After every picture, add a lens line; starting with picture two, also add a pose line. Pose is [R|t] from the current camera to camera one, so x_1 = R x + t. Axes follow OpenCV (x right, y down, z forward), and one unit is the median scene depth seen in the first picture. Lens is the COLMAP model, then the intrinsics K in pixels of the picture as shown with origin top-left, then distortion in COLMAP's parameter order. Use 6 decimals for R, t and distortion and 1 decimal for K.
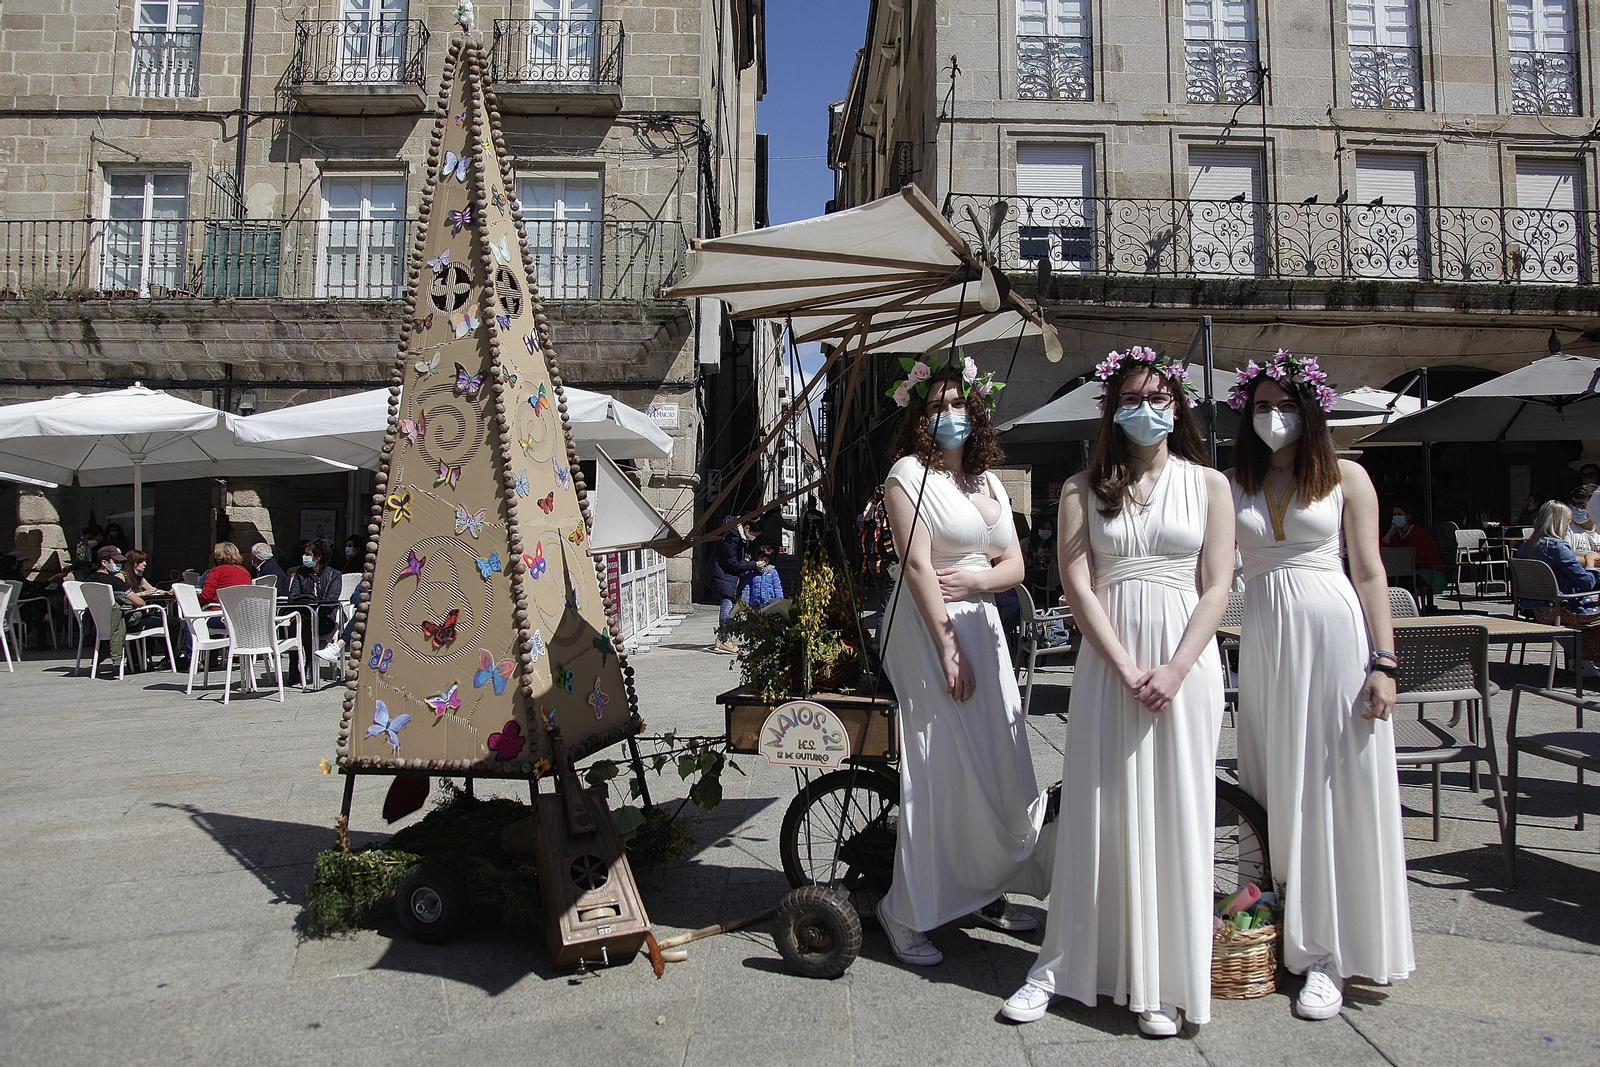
lens RADIAL K [[1177.0, 0, 808.5], [0, 1177.0, 534.7], [0, 0, 1]] dist [-0.117935, 0.069388]
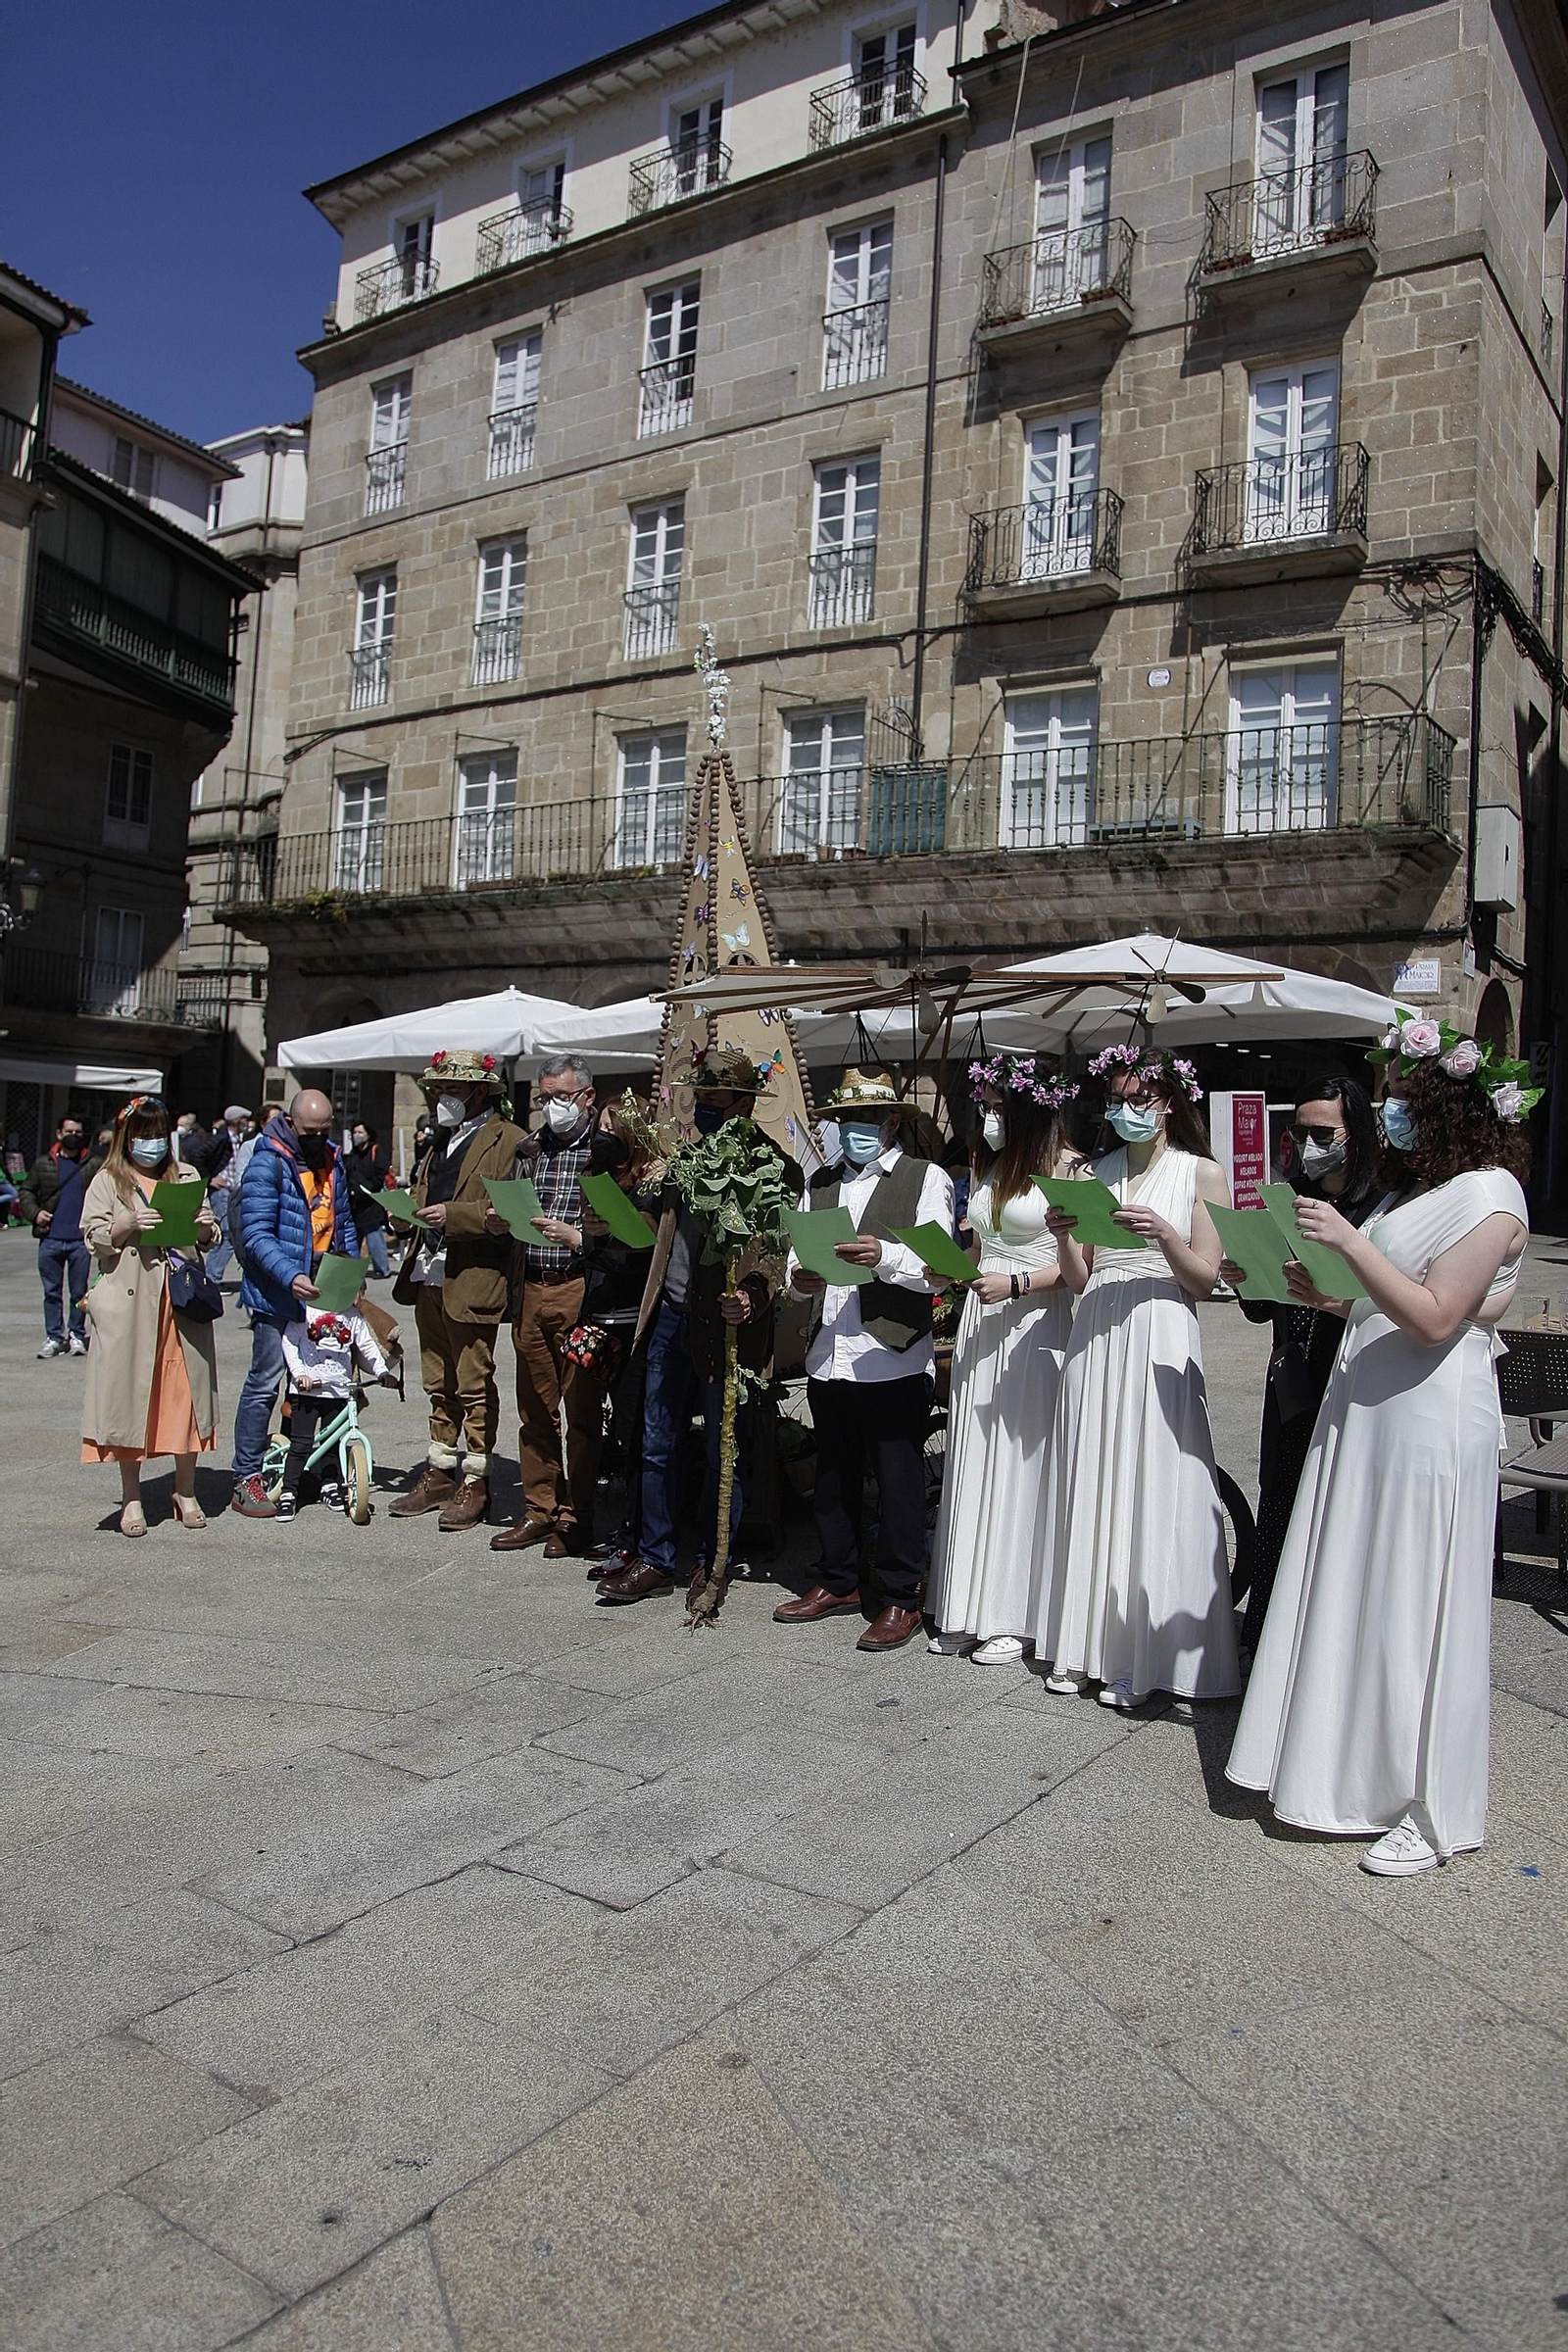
lens RADIAL K [[1680.0, 0, 784.0], [0, 1680.0, 1176.0], [0, 0, 1]] dist [-0.128738, 0.075361]
pose [[0.803212, 0.035190, -0.594653, 0.182627], [-0.009661, 0.998892, 0.046062, -0.020643], [0.595615, -0.031253, 0.802662, -0.075286]]
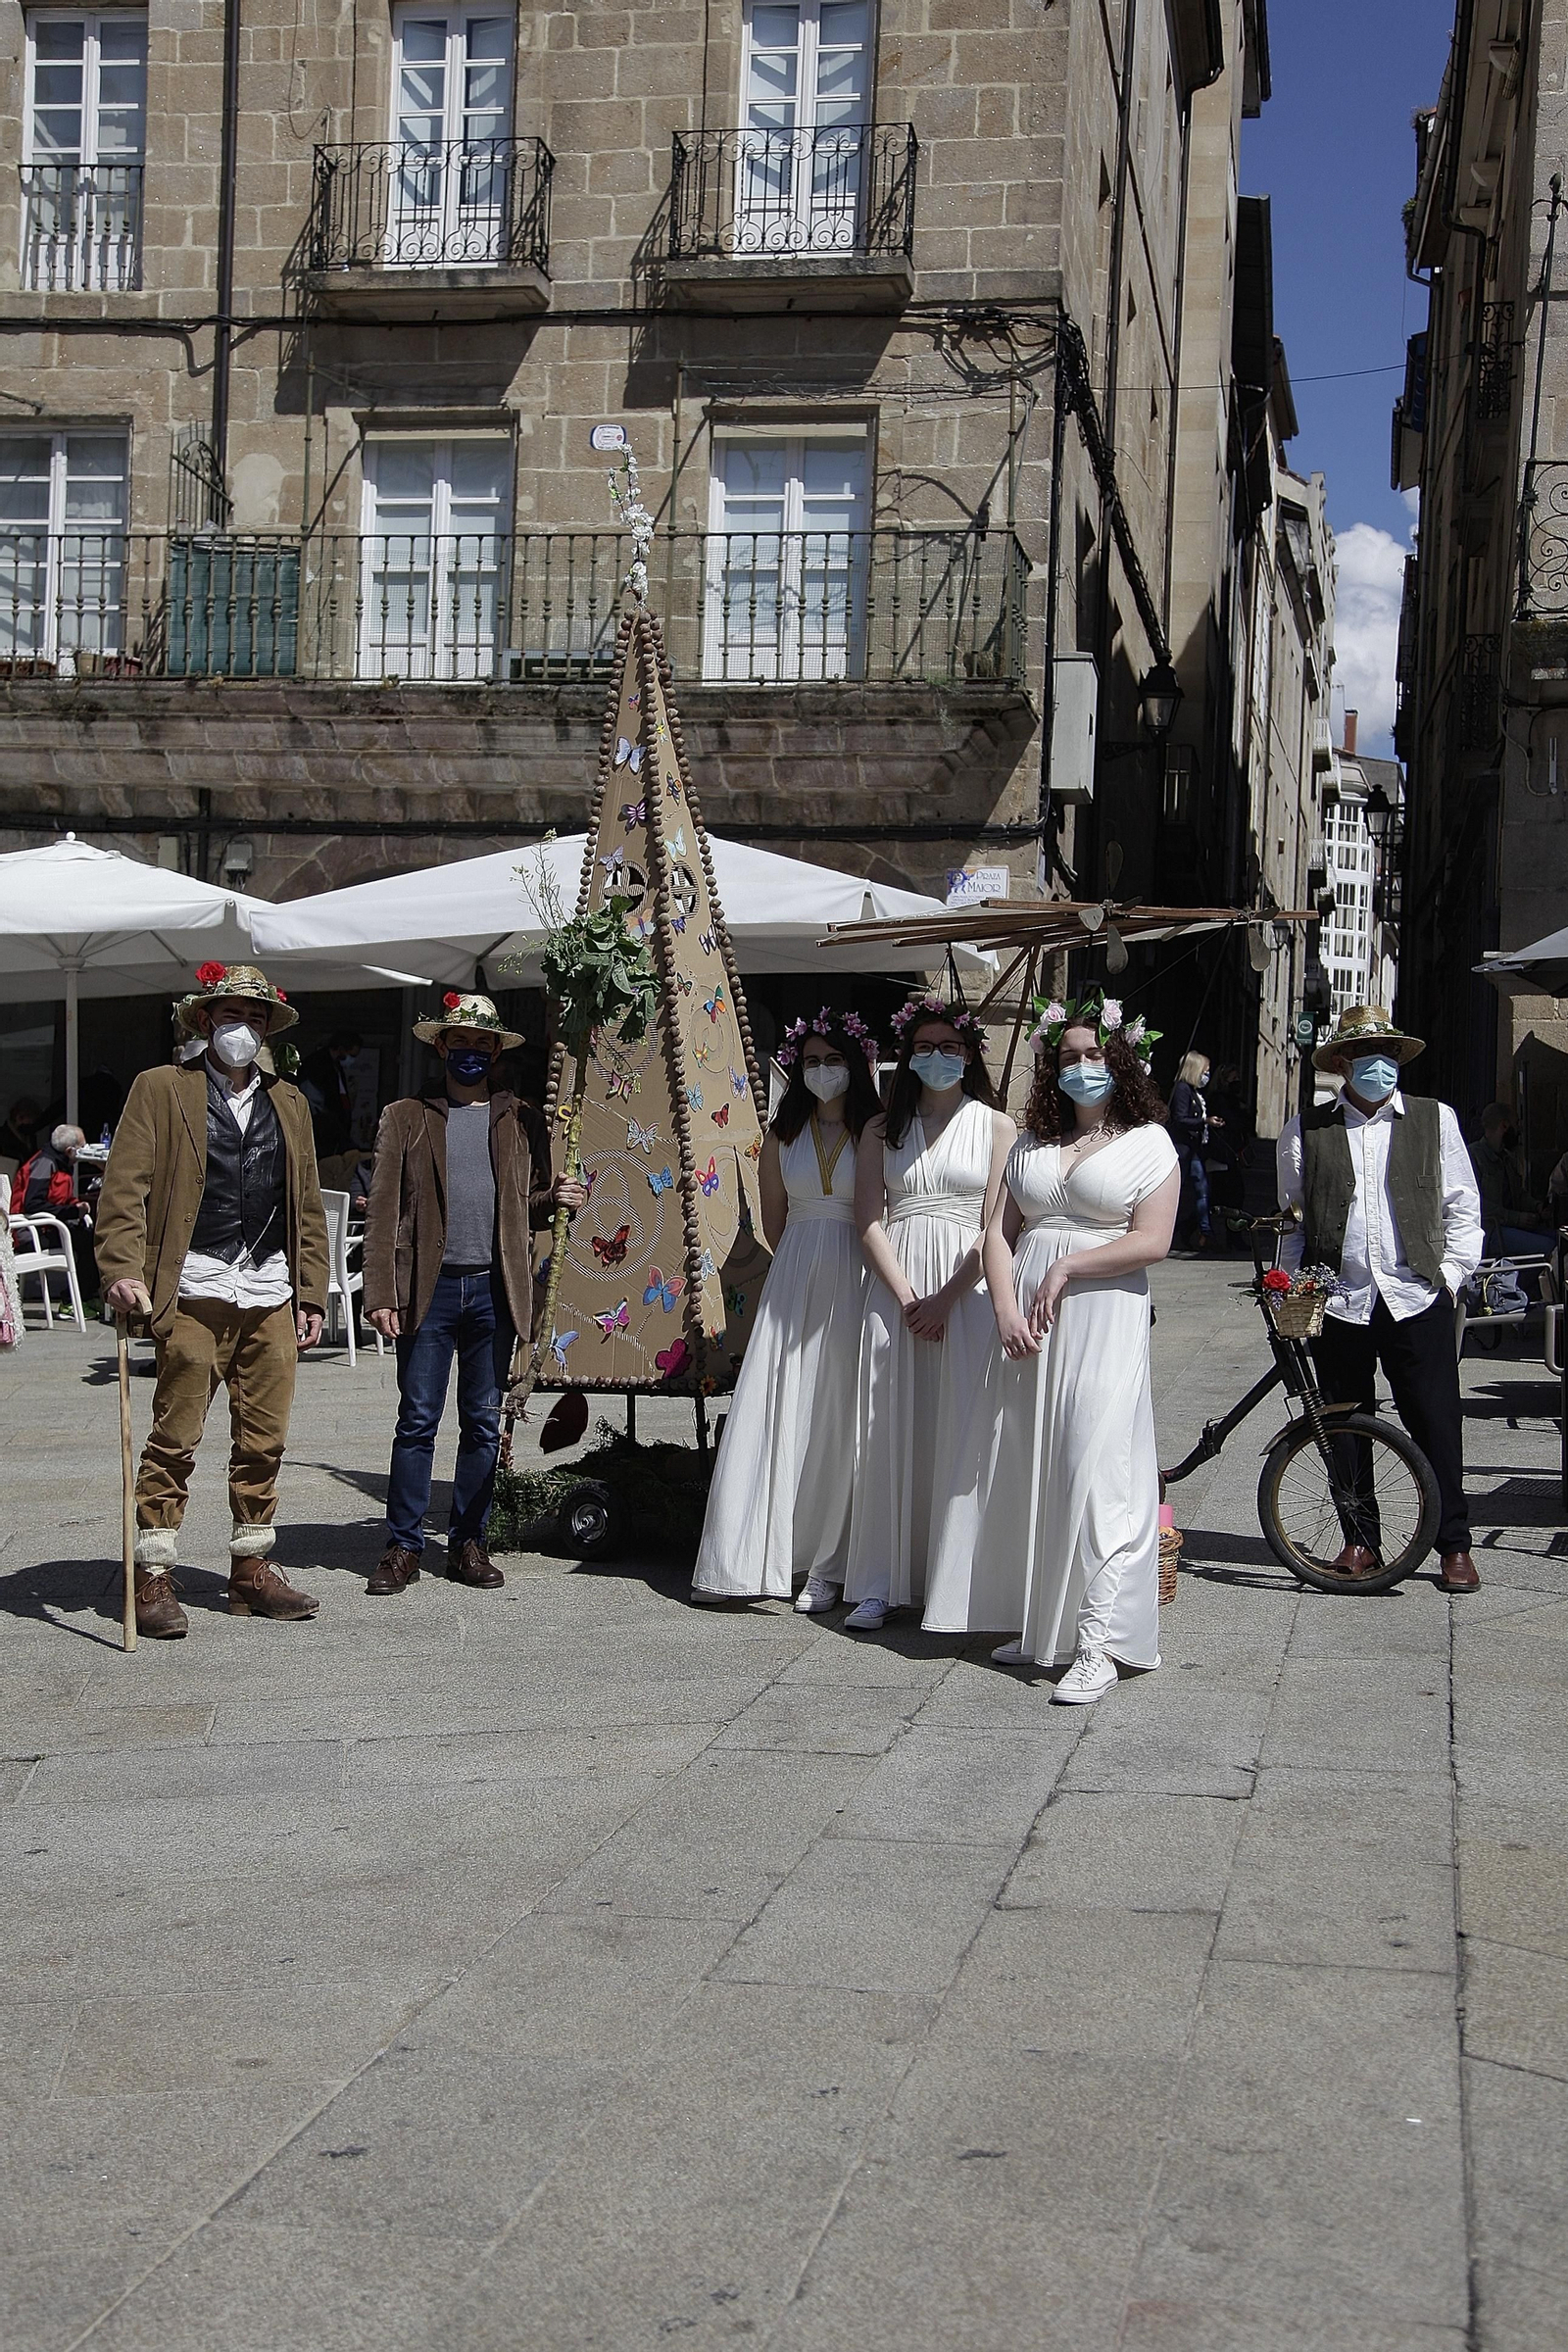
lens RADIAL K [[2806.9, 0, 784.0], [0, 2806.9, 1176.0], [0, 0, 1]] dist [0.059683, 0.076849]
pose [[0.974999, 0.024940, -0.220803, 0.079649], [-0.017483, 0.999211, 0.035659, -0.014657], [0.221519, -0.030907, 0.974666, -0.292143]]
